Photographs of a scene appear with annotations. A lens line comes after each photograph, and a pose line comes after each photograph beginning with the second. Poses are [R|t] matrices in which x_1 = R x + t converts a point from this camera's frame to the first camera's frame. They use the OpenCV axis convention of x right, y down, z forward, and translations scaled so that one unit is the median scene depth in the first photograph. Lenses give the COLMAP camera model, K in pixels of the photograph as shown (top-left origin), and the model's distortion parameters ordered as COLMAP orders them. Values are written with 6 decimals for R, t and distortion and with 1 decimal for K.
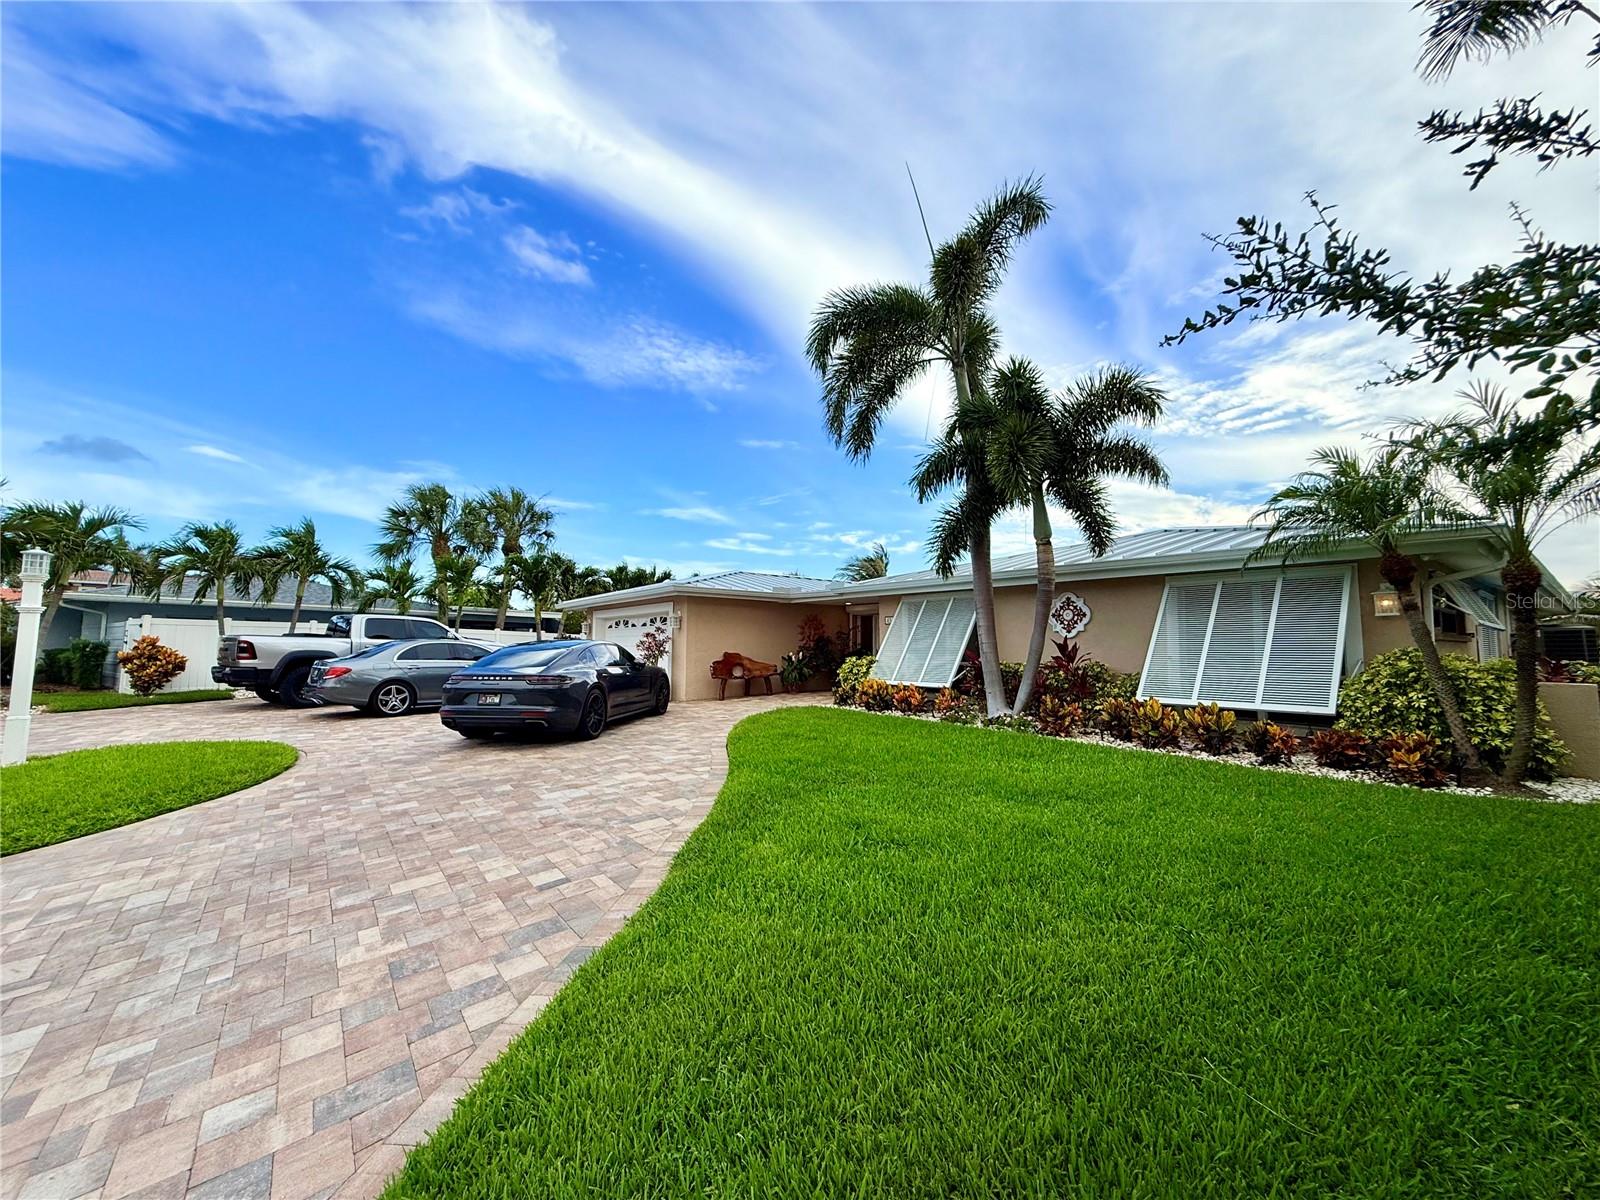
lens RADIAL K [[637.6, 0, 797.2], [0, 637.6, 597.4], [0, 0, 1]] dist [0.001498, 0.000514]
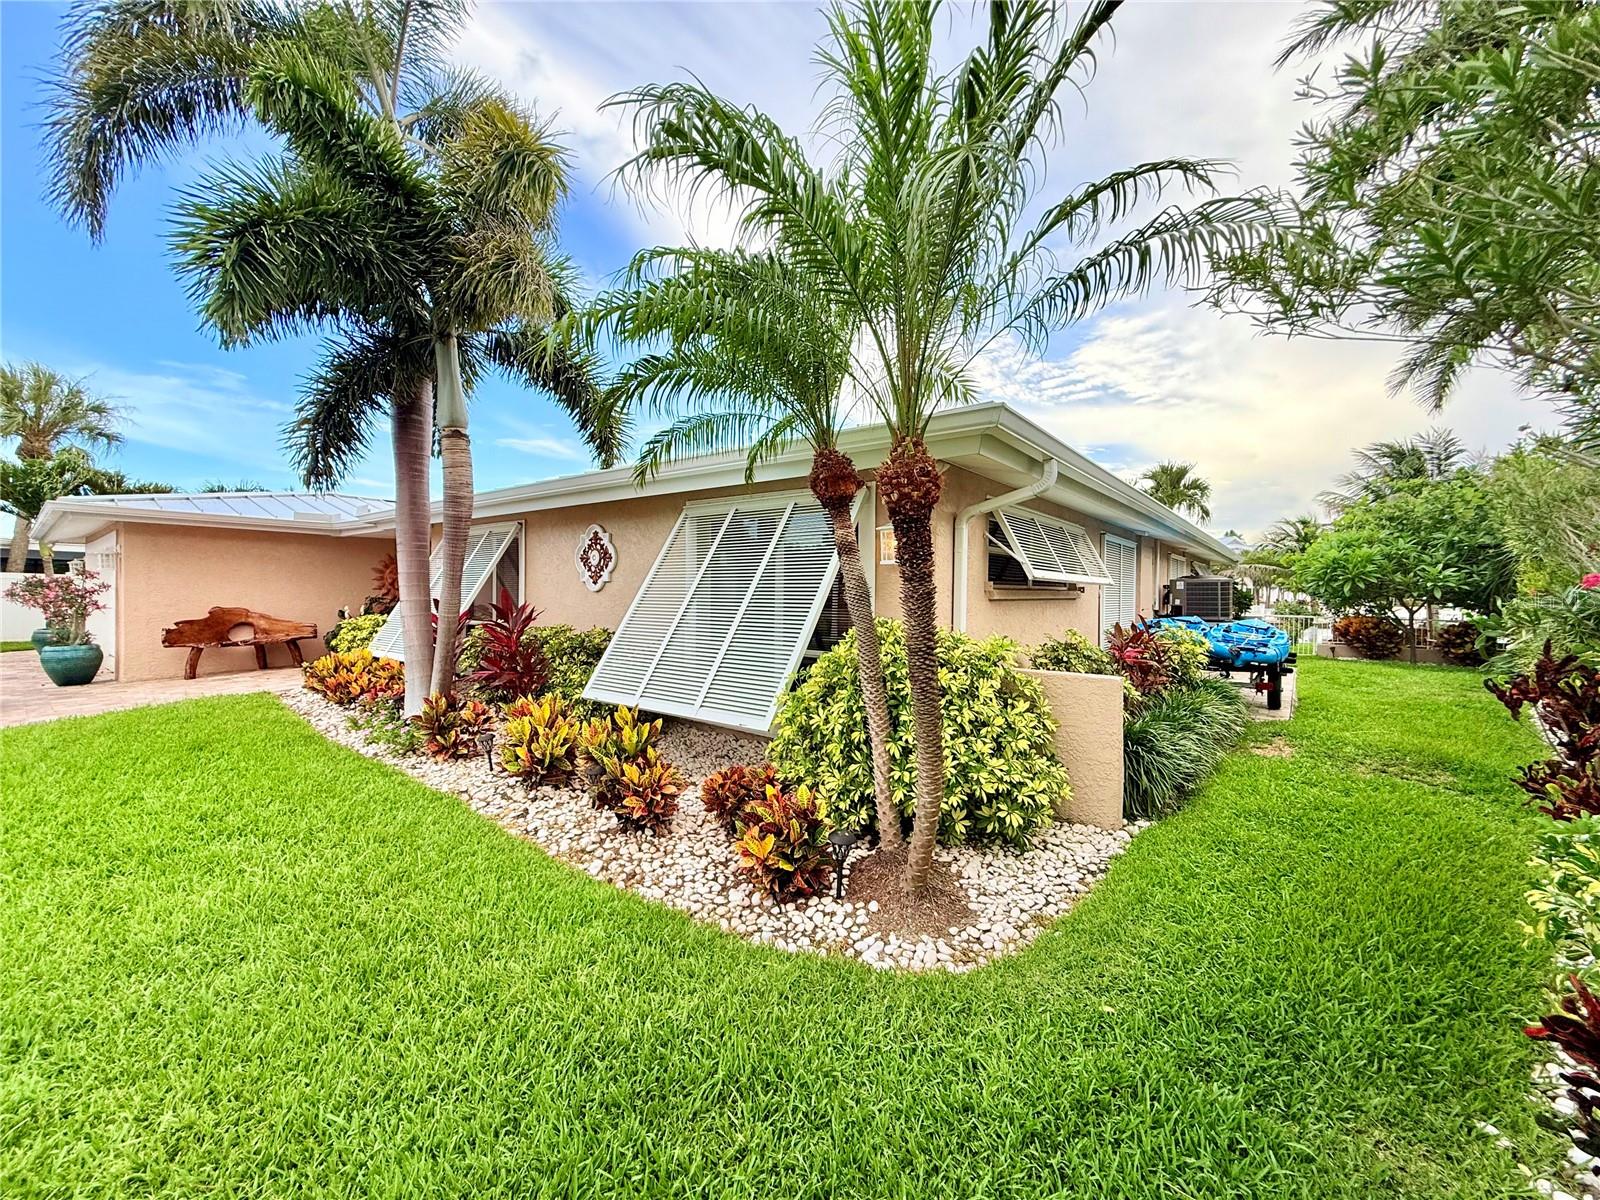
lens RADIAL K [[637.6, 0, 797.2], [0, 637.6, 597.4], [0, 0, 1]] dist [0.001498, 0.000514]
pose [[0.972251, 0.001392, 0.233935, 0.476792], [-0.021912, 0.996128, 0.085143, 0.007307], [-0.232911, -0.087906, 0.968517, 0.288994]]
